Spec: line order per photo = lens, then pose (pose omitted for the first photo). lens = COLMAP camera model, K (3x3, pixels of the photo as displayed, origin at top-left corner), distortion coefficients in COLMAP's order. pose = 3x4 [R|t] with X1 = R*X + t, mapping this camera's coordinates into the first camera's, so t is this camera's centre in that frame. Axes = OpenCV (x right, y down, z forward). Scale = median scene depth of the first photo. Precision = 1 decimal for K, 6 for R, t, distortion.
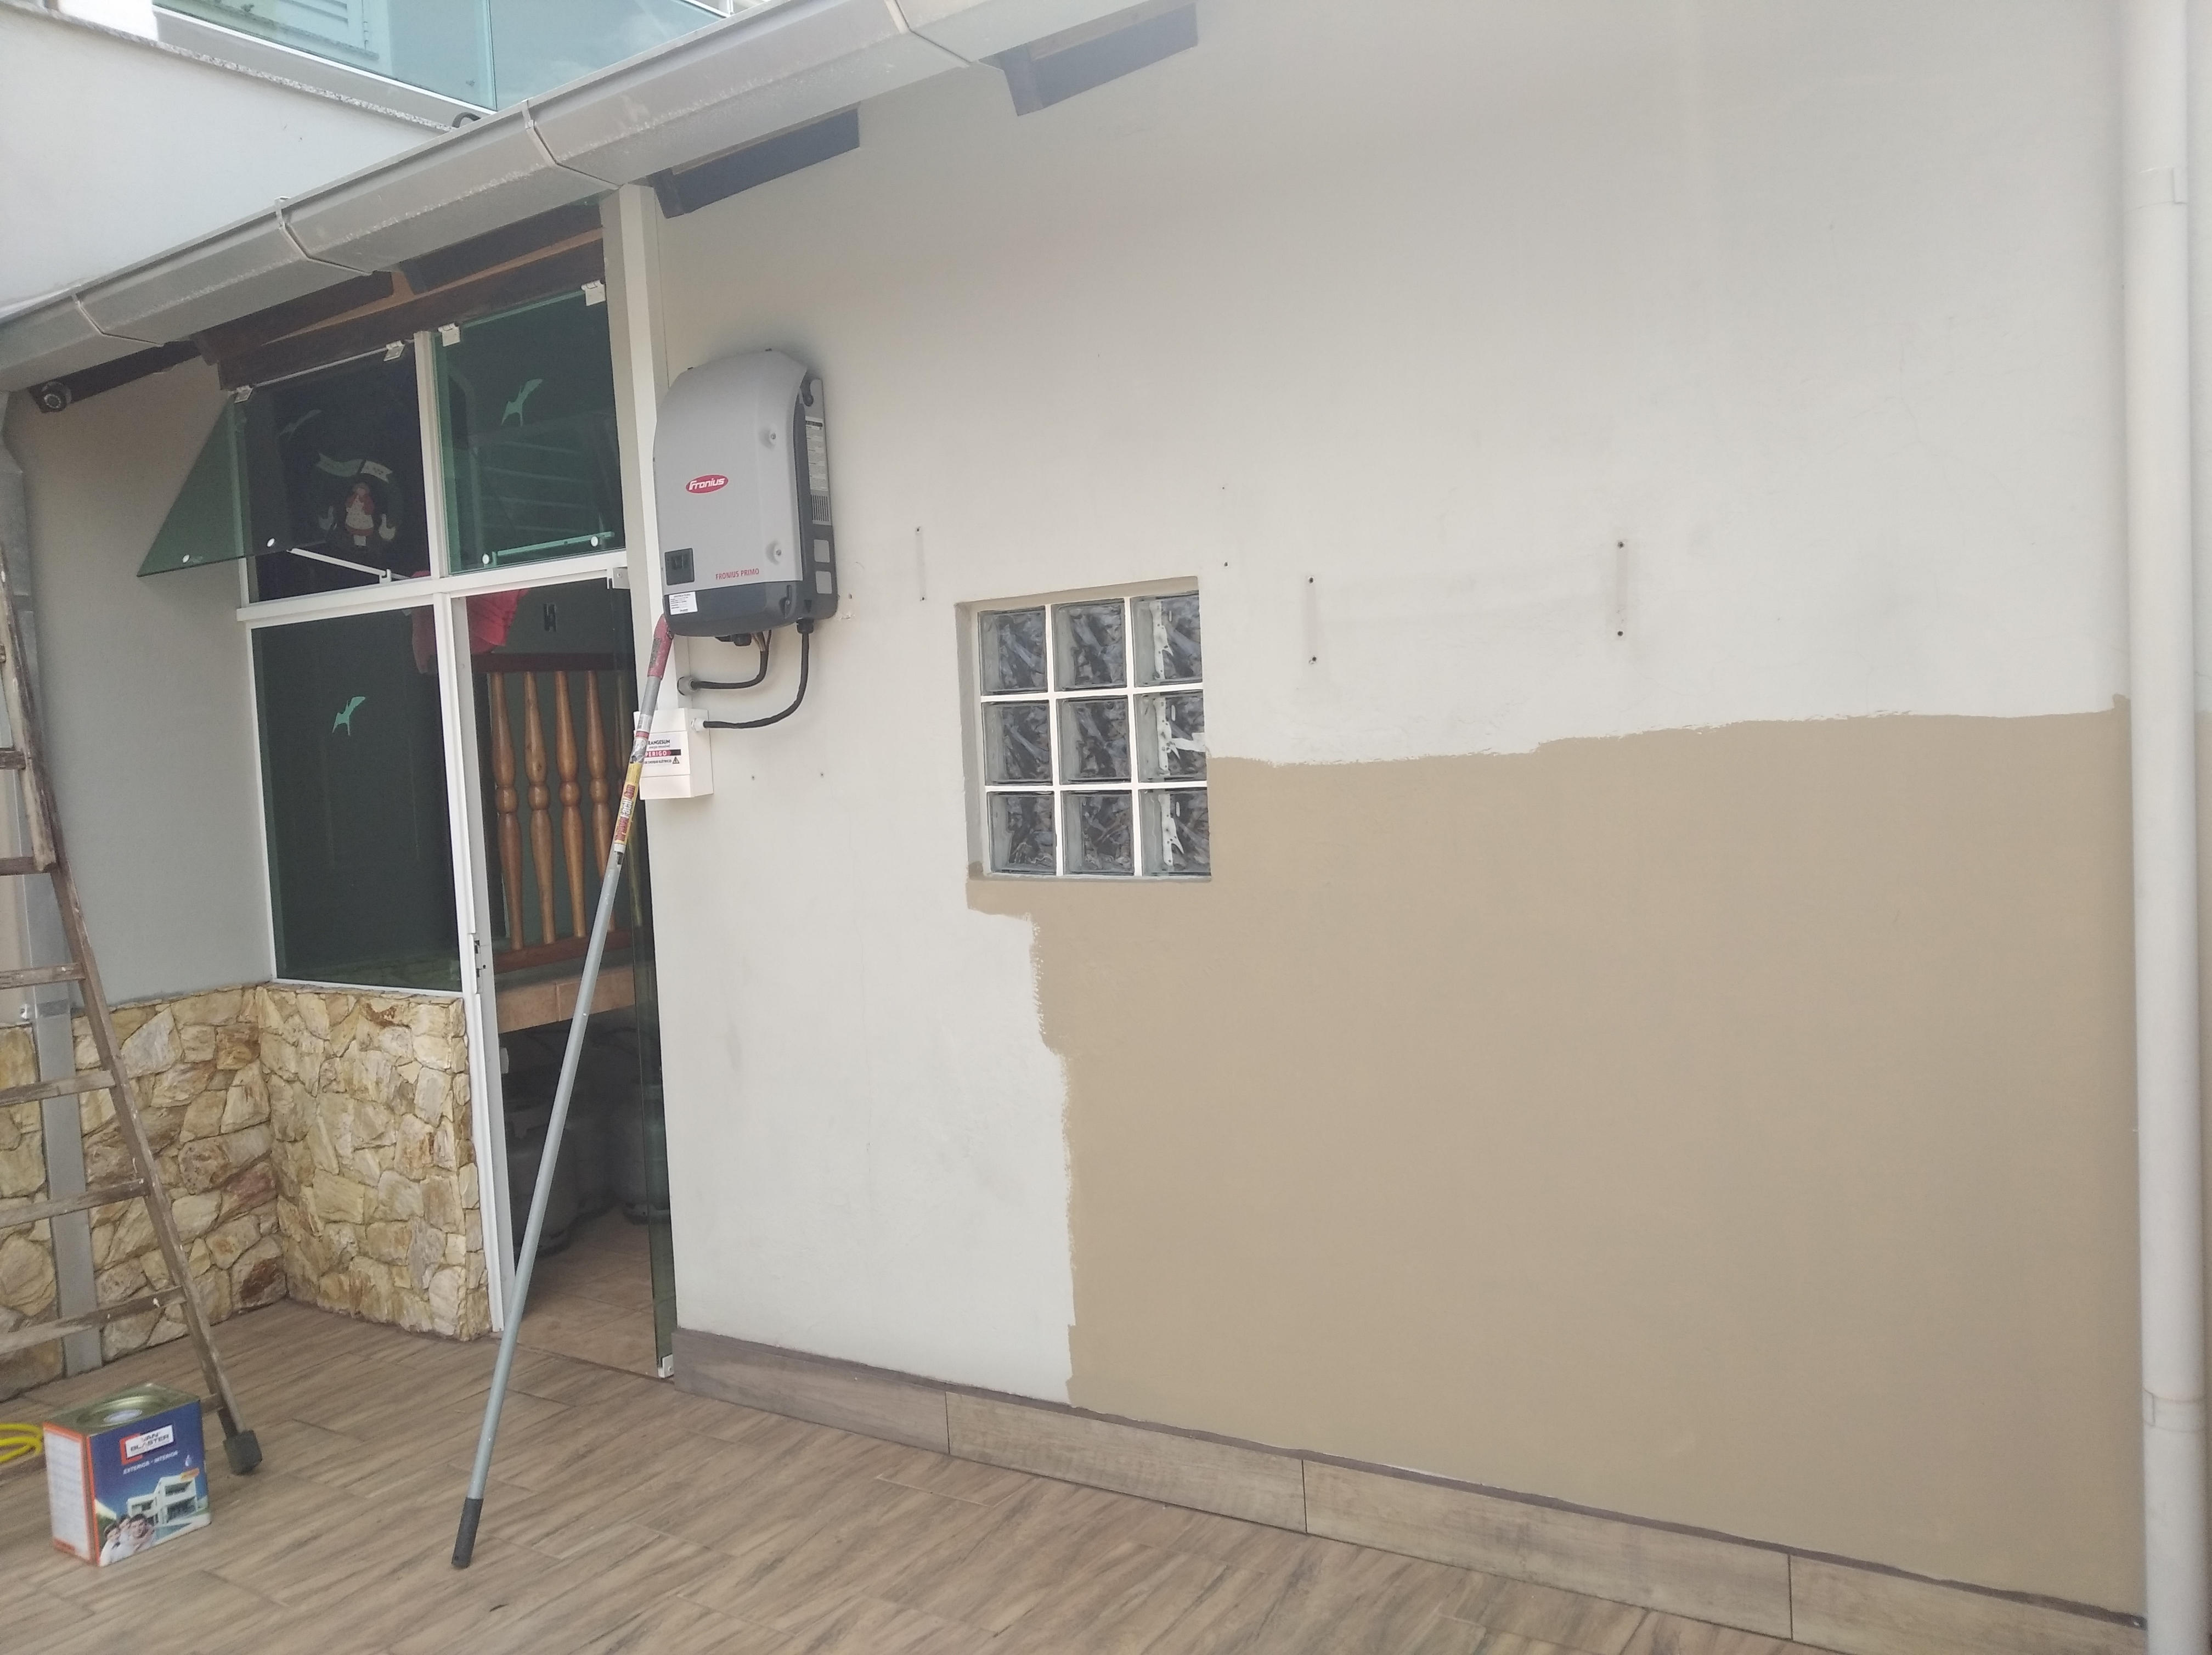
lens RADIAL K [[1699.3, 0, 1091.8], [0, 1699.3, 835.4], [0, 0, 1]] dist [0.045191, -0.072570]
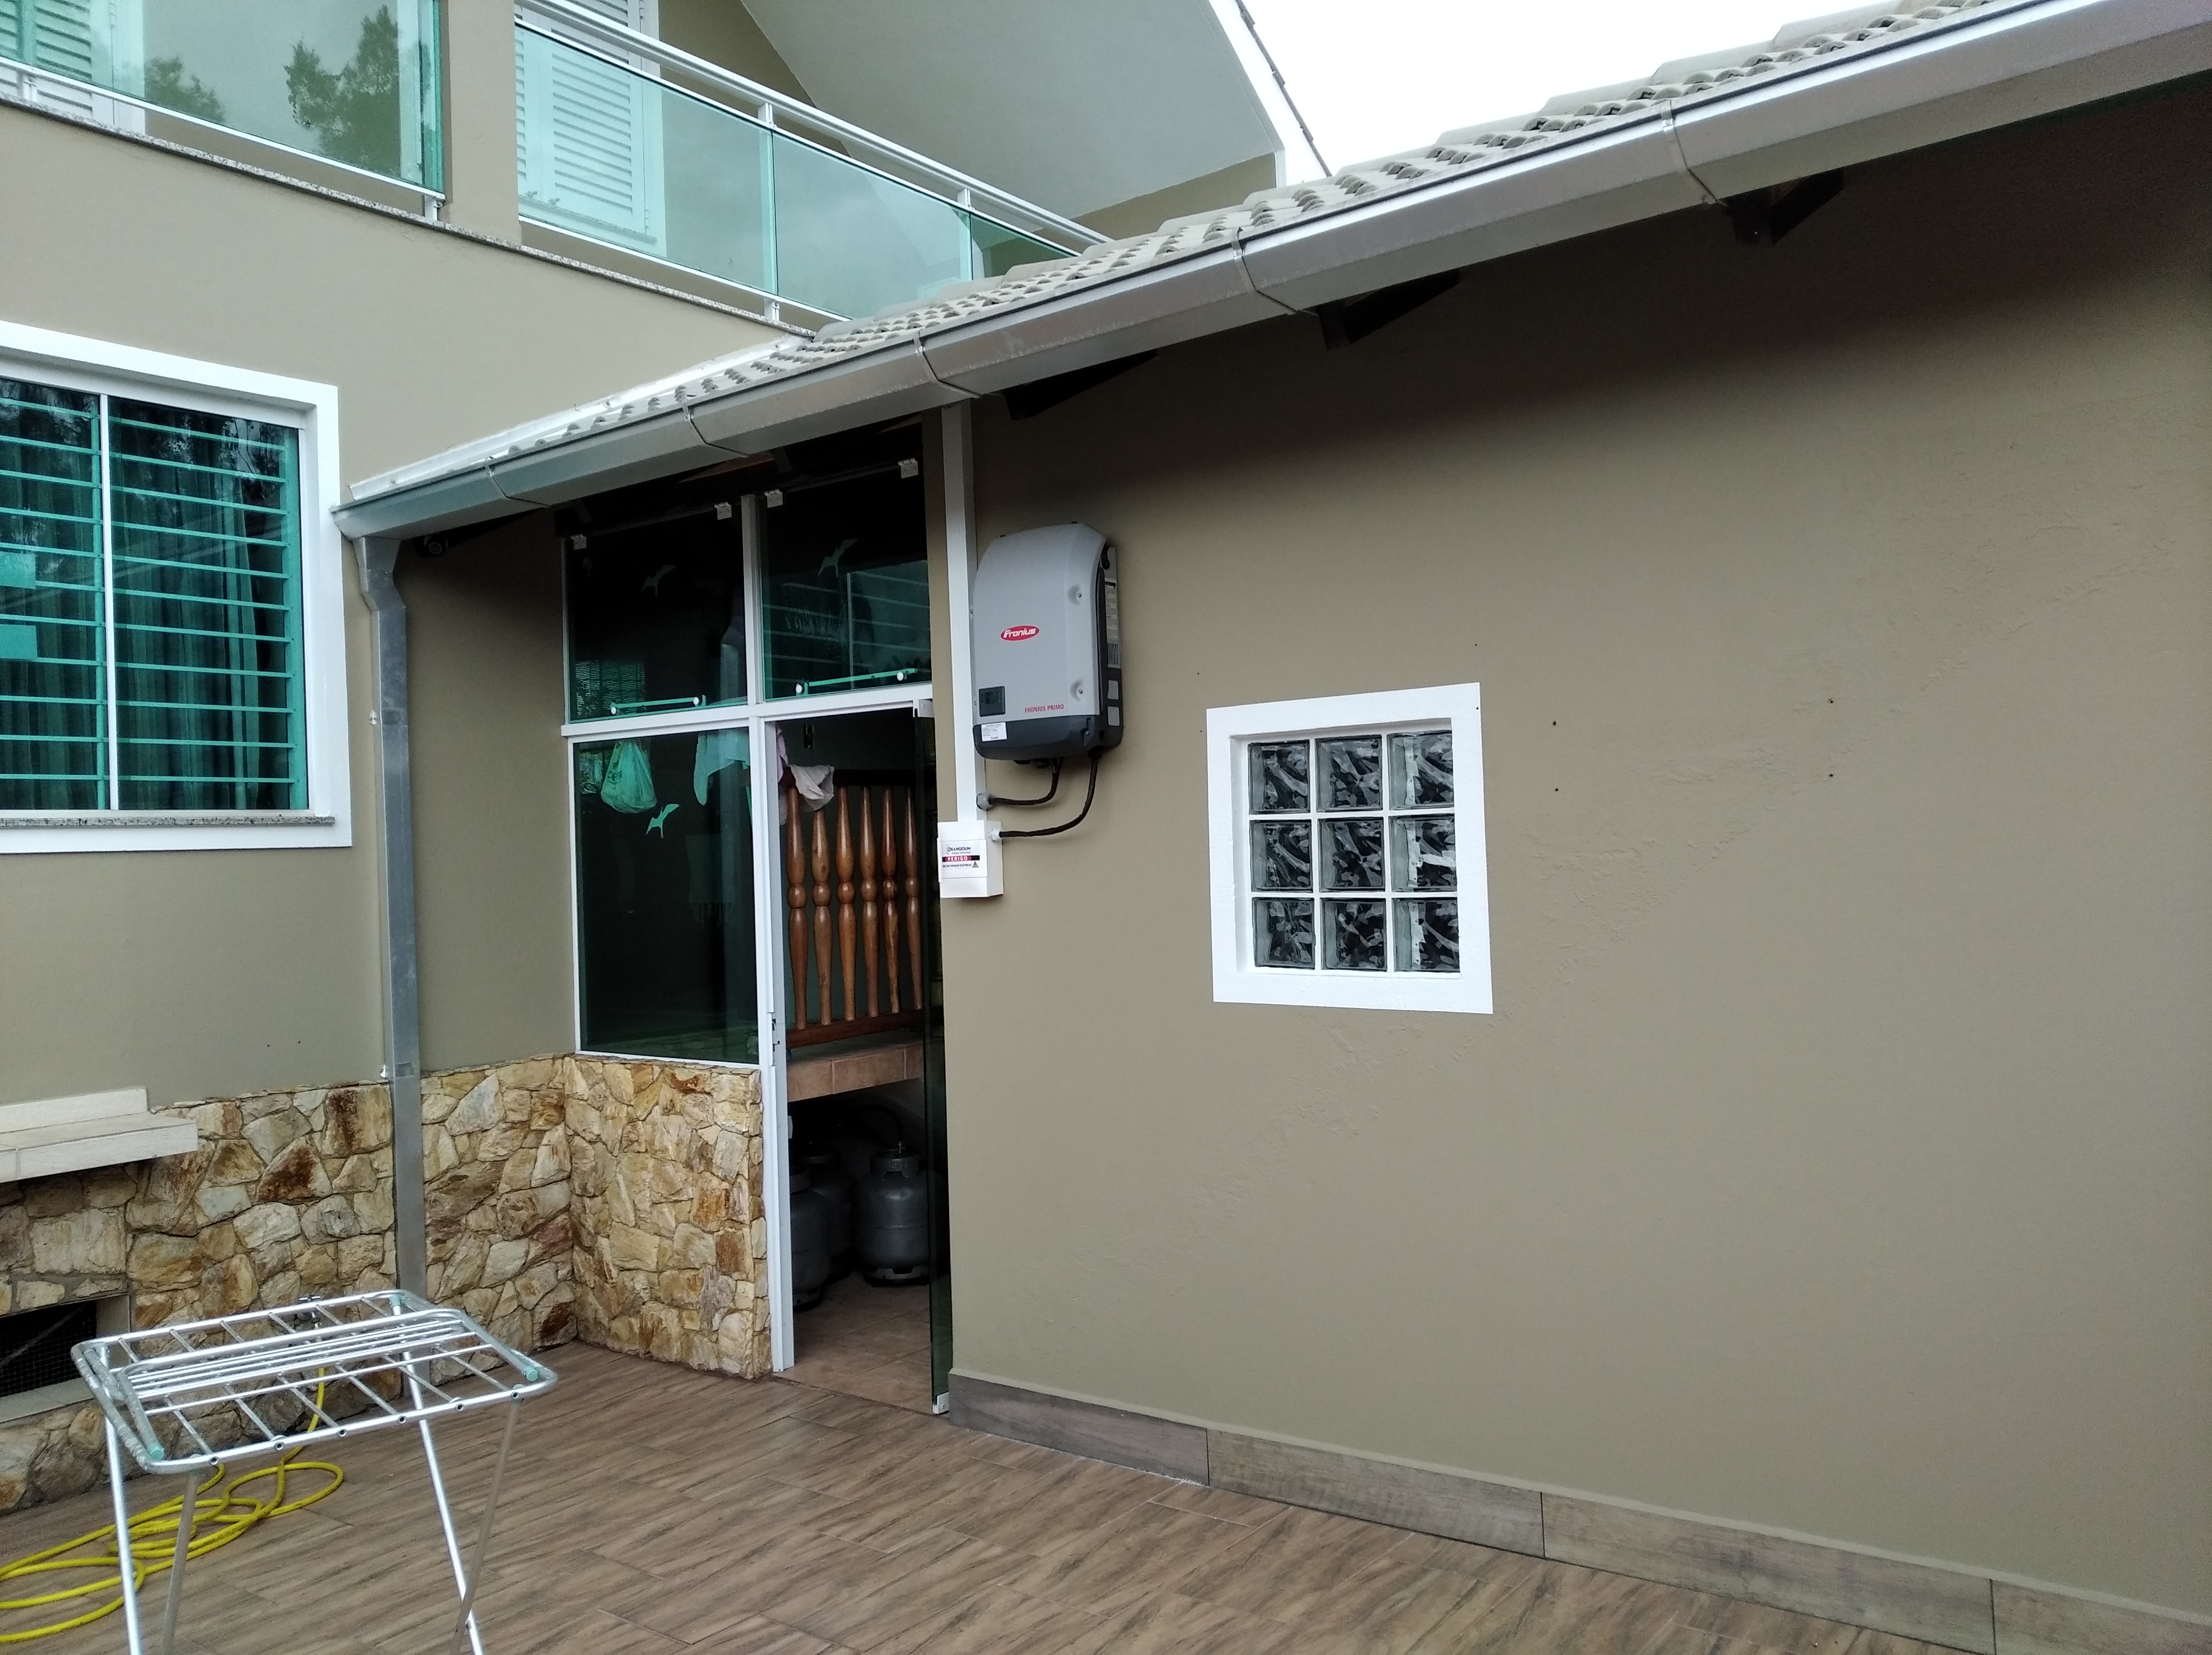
lens RADIAL K [[1678.6, 0, 1109.8], [0, 1678.6, 822.5], [0, 0, 1]] dist [0.013382, -0.017101]
pose [[0.997599, 0.017118, -0.067099, -0.064296], [-0.021846, 0.997281, -0.070380, 0.004435], [0.065712, 0.071677, 0.995261, -0.110964]]
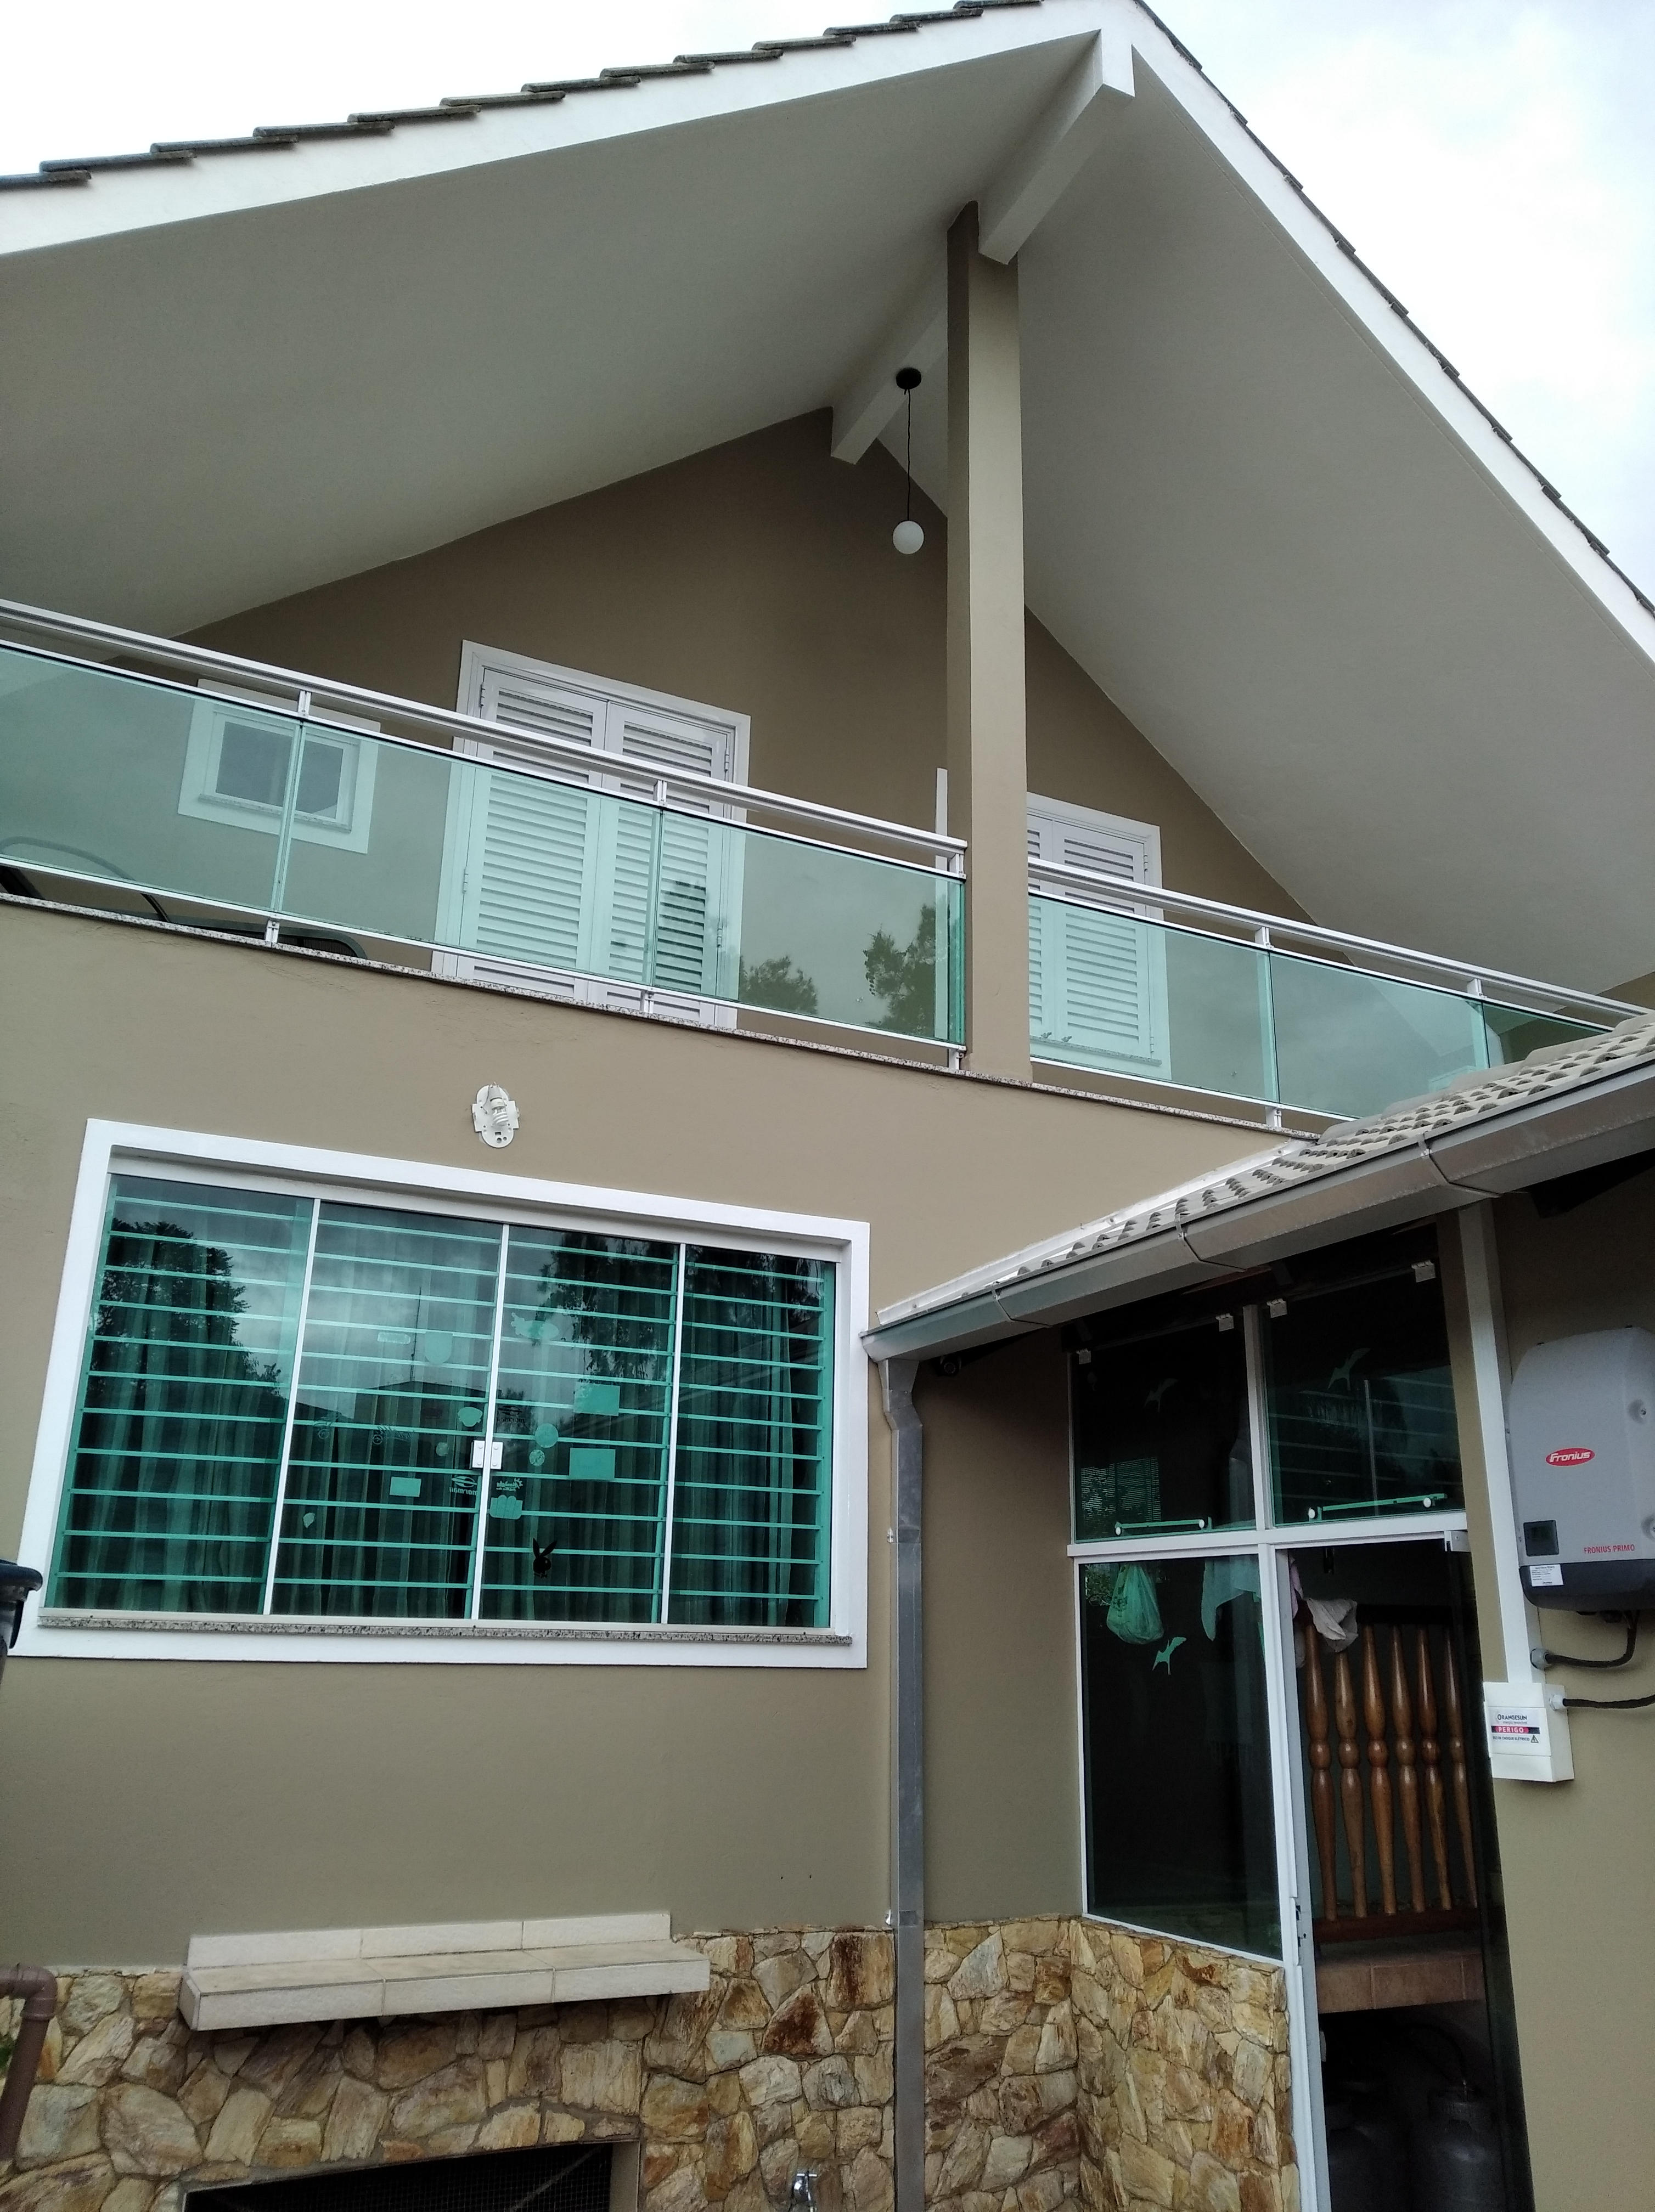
lens RADIAL K [[1674.3, 0, 833.6], [0, 1674.3, 1121.9], [0, 0, 1]] dist [0.045167, -0.069825]
pose [[0.862857, -0.091841, -0.497034, -0.067118], [-0.090458, 0.939419, -0.330620, -0.017479], [0.497288, 0.330239, 0.802276, -0.063568]]
